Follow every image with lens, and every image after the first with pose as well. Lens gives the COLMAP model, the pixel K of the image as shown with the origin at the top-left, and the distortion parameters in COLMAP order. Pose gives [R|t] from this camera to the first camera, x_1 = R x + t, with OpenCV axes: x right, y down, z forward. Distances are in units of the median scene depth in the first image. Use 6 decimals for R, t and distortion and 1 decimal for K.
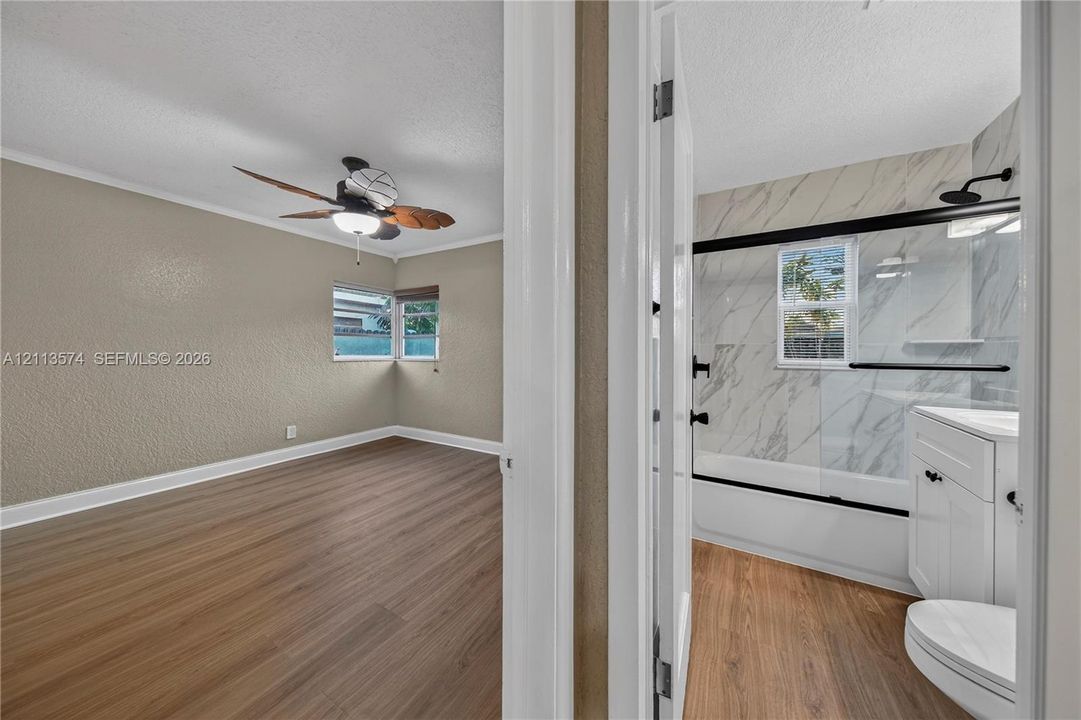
lens RADIAL K [[350.1, 0, 531.2], [0, 350.1, 350.8], [0, 0, 1]] dist [-0.001175, -0.000107]
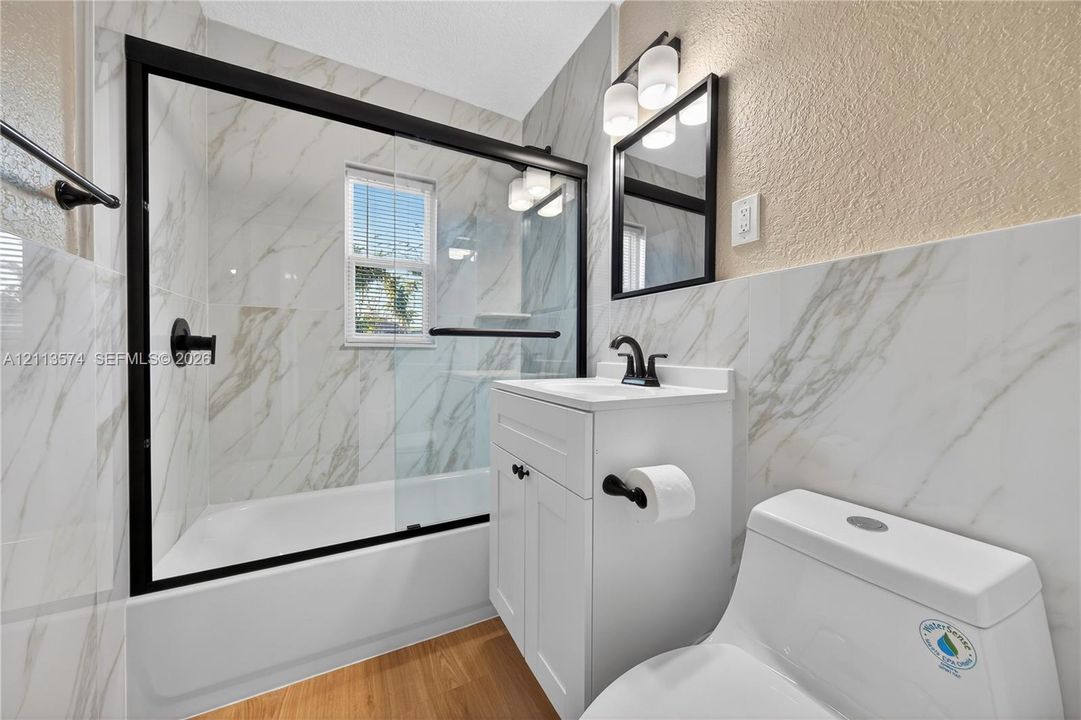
lens RADIAL K [[362.2, 0, 543.5], [0, 362.2, 356.1], [0, 0, 1]] dist [0.000772, 0.000052]
pose [[0.491971, -0.000985, 0.870611, 0.341117], [-0.000608, 0.999999, 0.001475, 0.077579], [-0.870612, -0.001255, 0.491969, 0.388533]]
